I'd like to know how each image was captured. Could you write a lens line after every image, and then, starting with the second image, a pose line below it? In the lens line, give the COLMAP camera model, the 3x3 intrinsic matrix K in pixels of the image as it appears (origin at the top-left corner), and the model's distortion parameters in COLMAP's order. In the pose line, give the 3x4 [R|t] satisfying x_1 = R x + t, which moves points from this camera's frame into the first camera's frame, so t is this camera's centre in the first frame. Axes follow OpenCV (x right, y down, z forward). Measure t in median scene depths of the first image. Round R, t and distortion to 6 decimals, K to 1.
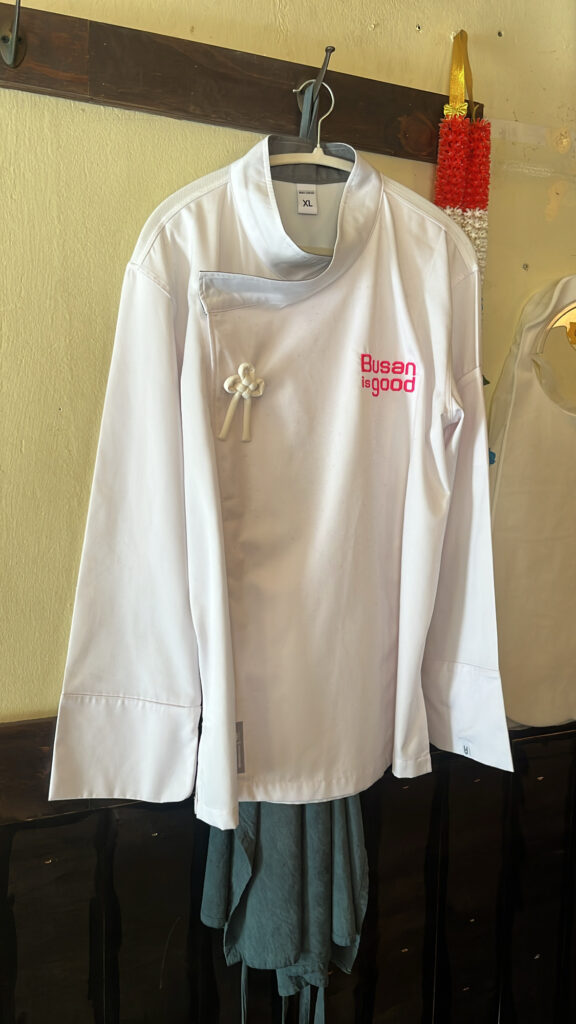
lens RADIAL K [[819.7, 0, 288.1], [0, 819.7, 512.0], [0, 0, 1]] dist [0.041260, -0.054663]
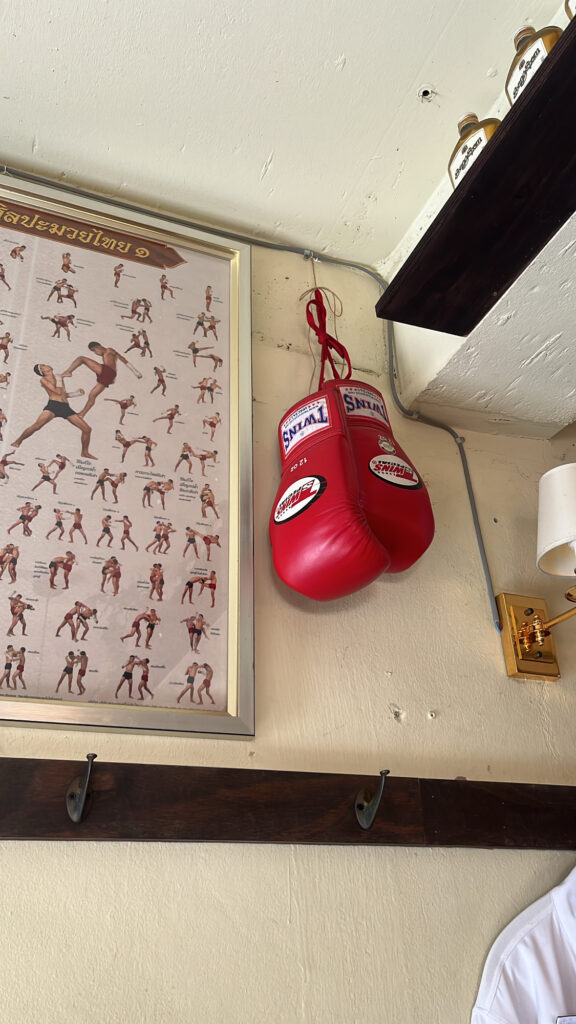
lens RADIAL K [[819.7, 0, 287.1], [0, 819.7, 511.7], [0, 0, 1]] dist [0.041260, -0.054663]
pose [[0.997774, -0.066679, -0.000328, -0.381763], [0.054143, 0.813041, -0.579684, -0.224727], [0.038919, 0.578376, 0.814841, -0.167727]]
